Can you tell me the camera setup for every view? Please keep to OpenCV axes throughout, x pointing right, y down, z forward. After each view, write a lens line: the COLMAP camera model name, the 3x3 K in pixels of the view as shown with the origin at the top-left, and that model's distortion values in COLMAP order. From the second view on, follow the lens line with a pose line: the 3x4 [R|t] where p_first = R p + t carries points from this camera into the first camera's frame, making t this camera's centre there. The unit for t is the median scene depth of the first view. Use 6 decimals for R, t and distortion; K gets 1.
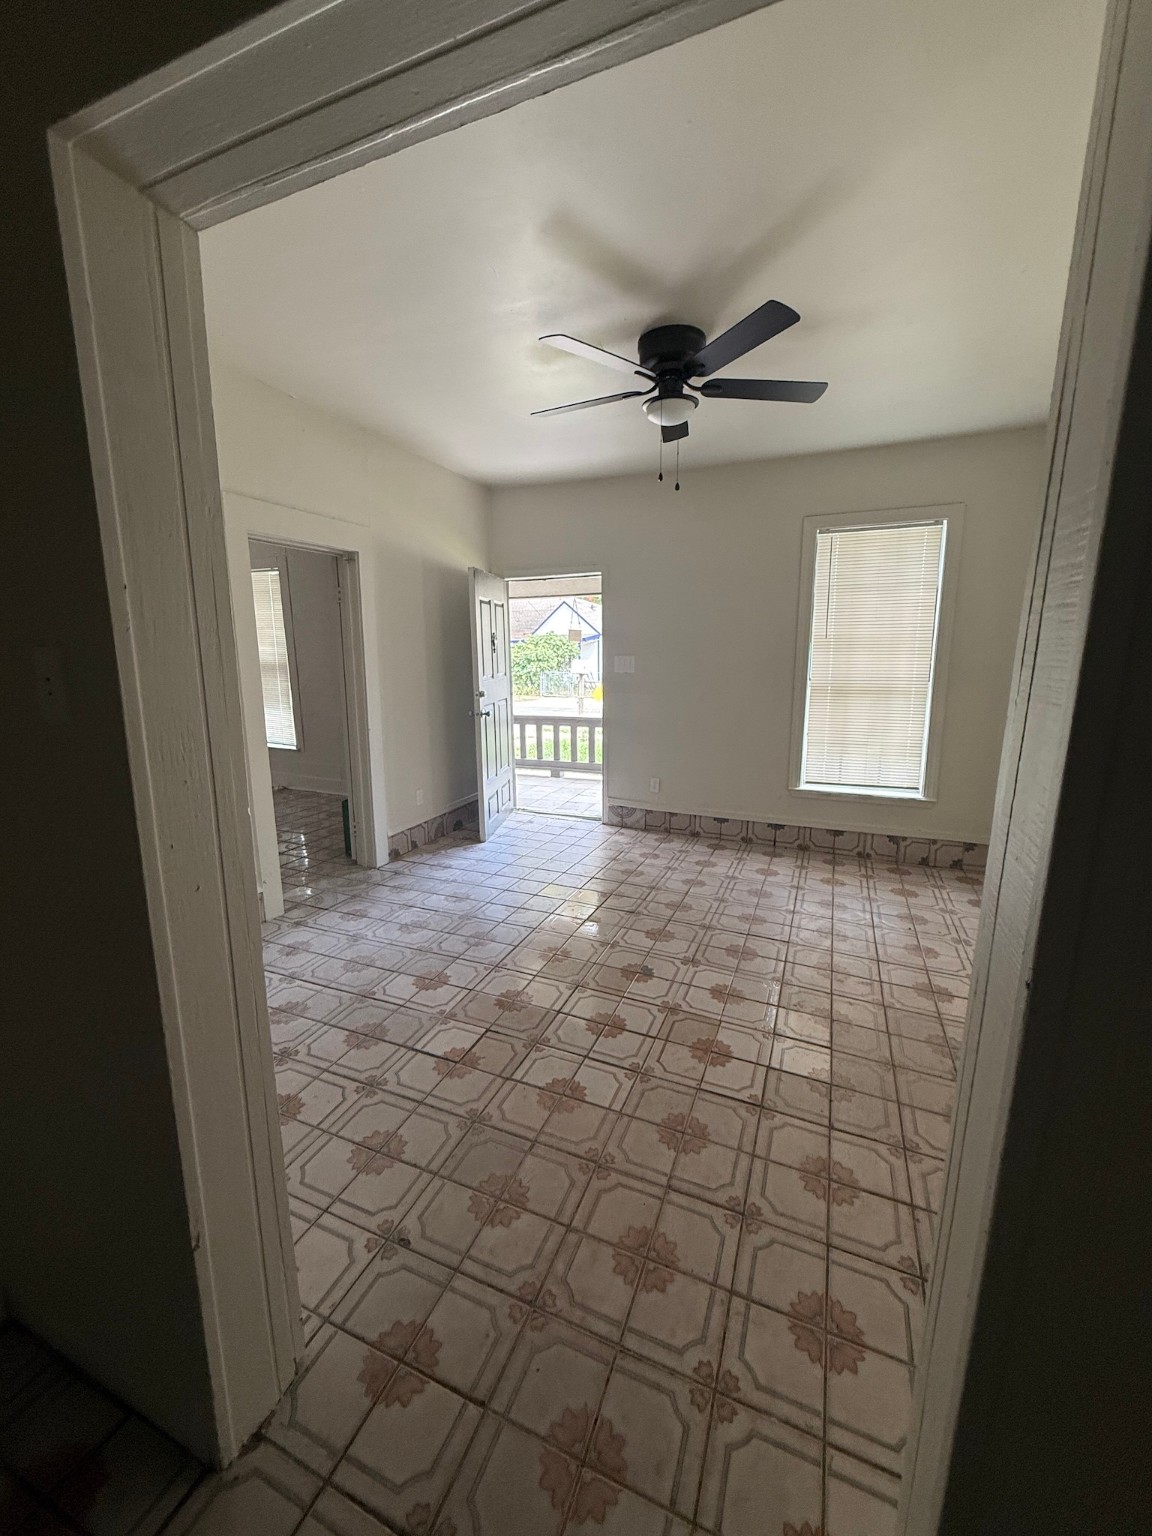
lens RADIAL K [[607.8, 0, 576.0], [0, 607.8, 768.0], [0, 0, 1]] dist [0.000638, 0.000190]
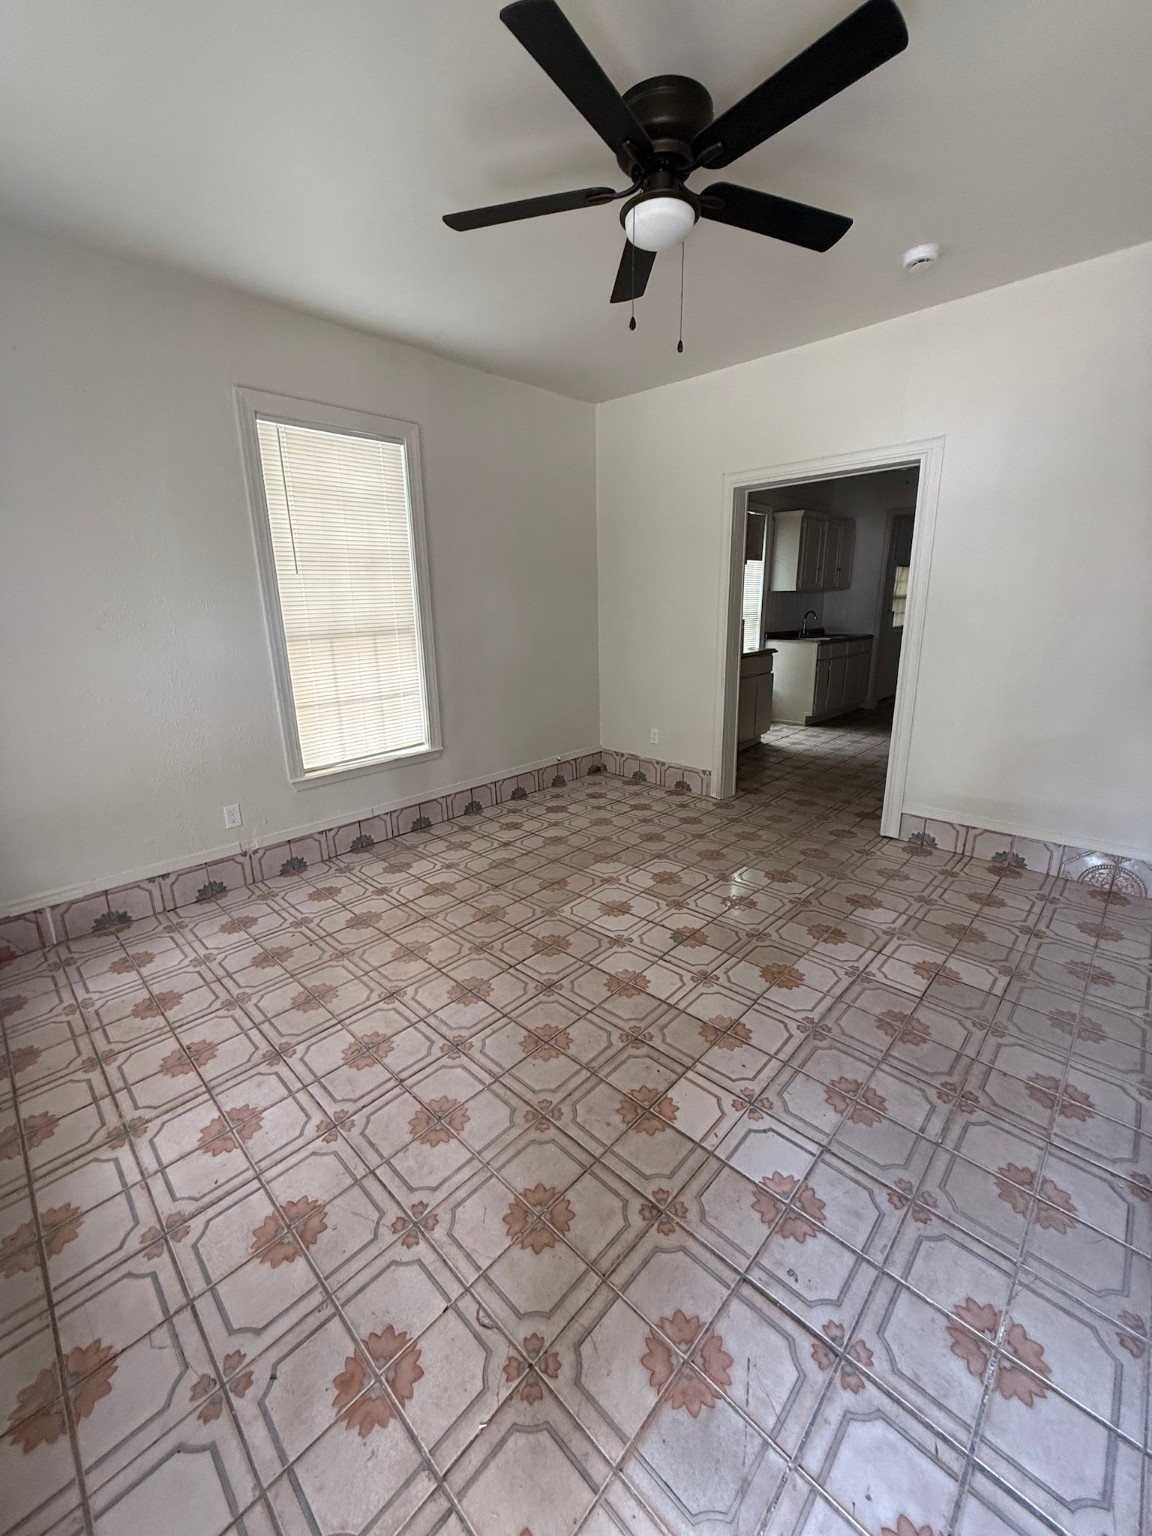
lens RADIAL K [[607.8, 0, 576.0], [0, 607.8, 768.0], [0, 0, 1]] dist [0.000638, 0.000190]
pose [[-0.932394, -0.083023, 0.351779, -0.037466], [0.084372, 0.896380, 0.435184, -0.266569], [-0.351458, 0.435443, -0.828774, 1.472814]]
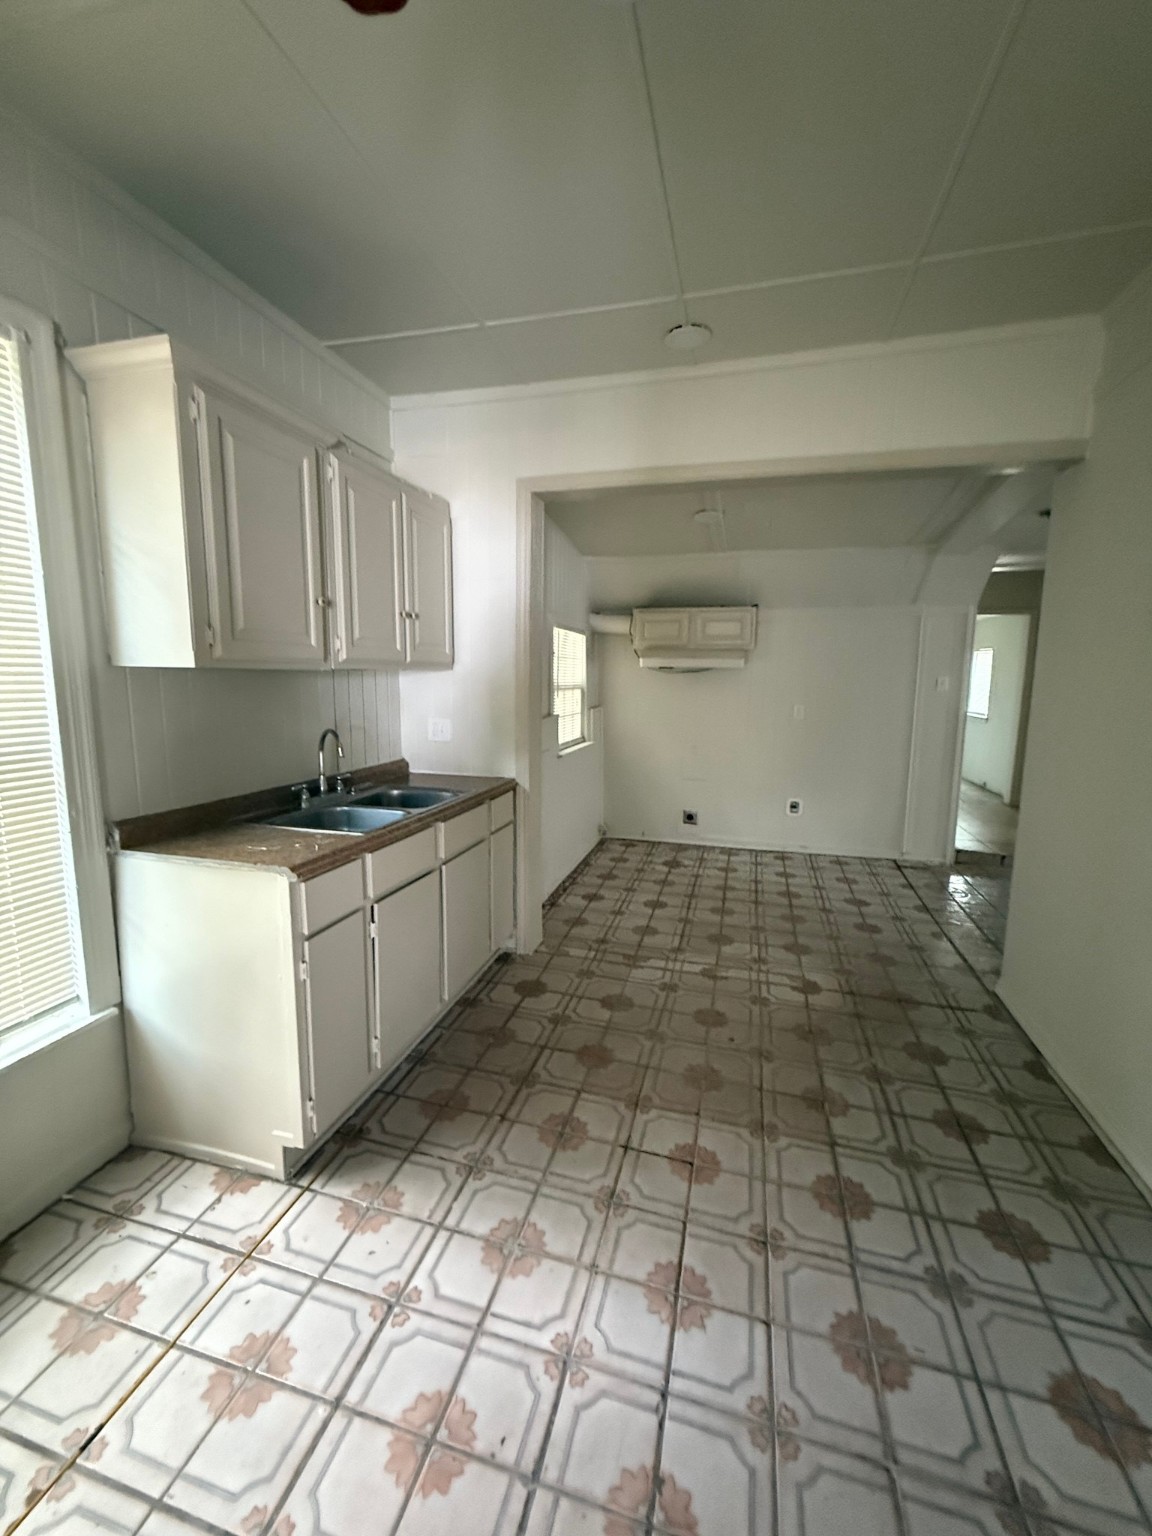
lens RADIAL K [[607.8, 0, 576.0], [0, 607.8, 768.0], [0, 0, 1]] dist [0.000638, 0.000190]
pose [[-0.111992, -0.145699, 0.982970, -0.089294], [0.172866, 0.971254, 0.163658, -0.242572], [-0.978558, 0.188250, -0.083586, 1.349081]]
